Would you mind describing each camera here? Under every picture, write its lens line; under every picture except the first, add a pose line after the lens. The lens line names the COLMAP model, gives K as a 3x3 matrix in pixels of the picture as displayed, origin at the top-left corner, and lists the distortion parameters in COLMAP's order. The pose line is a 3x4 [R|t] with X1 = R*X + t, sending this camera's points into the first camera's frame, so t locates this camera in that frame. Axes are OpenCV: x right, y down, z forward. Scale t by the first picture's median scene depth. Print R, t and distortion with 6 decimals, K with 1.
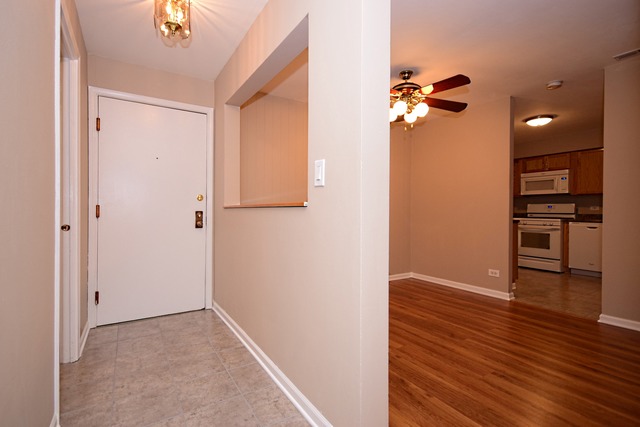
lens RADIAL K [[305.5, 0, 319.2], [0, 305.5, 212.4], [0, 0, 1]] dist [0.012997, -0.001080]
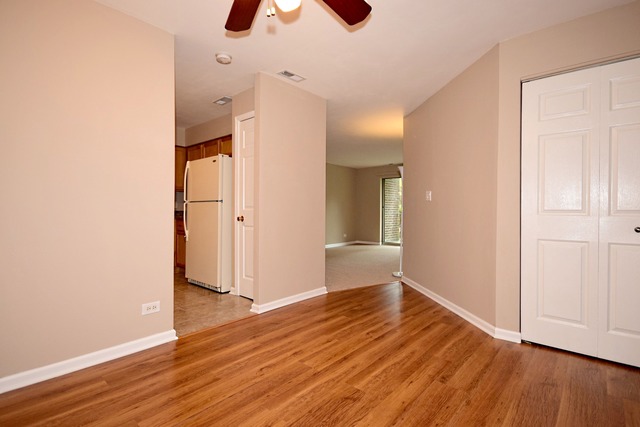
lens RADIAL K [[311.4, 0, 320.0], [0, 311.4, 213.5], [0, 0, 1]] dist [0.015497, -0.000112]
pose [[-0.283378, -0.014582, 0.958897, -0.118290], [-0.000238, 0.999885, 0.015135, 0.001529], [-0.959008, 0.004061, -0.283349, 0.855041]]
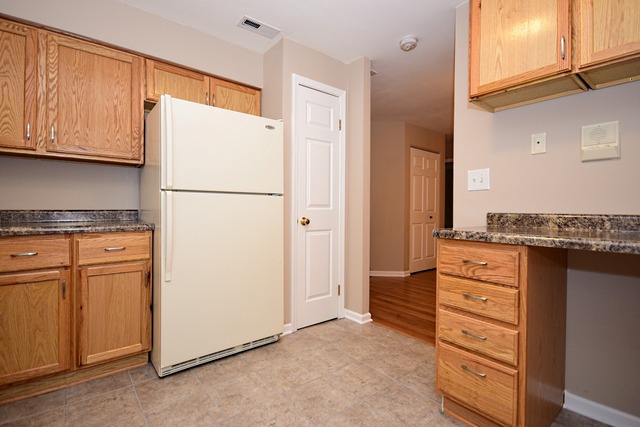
lens RADIAL K [[305.5, 0, 319.2], [0, 305.5, 212.4], [0, 0, 1]] dist [0.012997, -0.001080]
pose [[-0.992784, -0.011694, -0.119342, 0.920043], [-0.013609, 0.999791, 0.015240, 0.002020], [0.119139, 0.016754, -0.992736, 1.496918]]
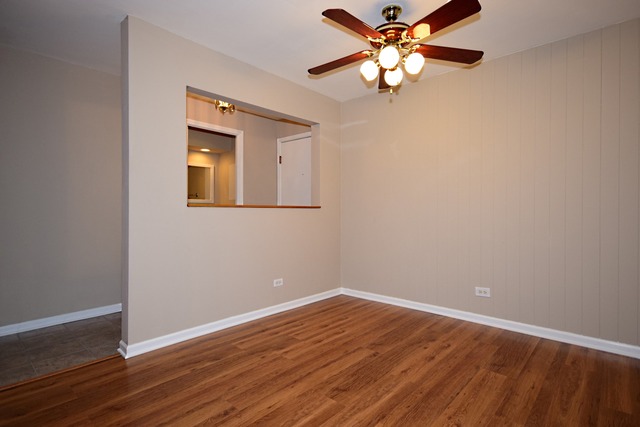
lens RADIAL K [[328.1, 0, 320.0], [0, 328.1, 213.5], [0, 0, 1]] dist [0.021868, -0.005385]
pose [[0.273562, 0.002676, -0.961851, 0.769451], [-0.004854, 0.999987, 0.001402, 0.006997], [0.961842, 0.004285, 0.273571, 0.517964]]
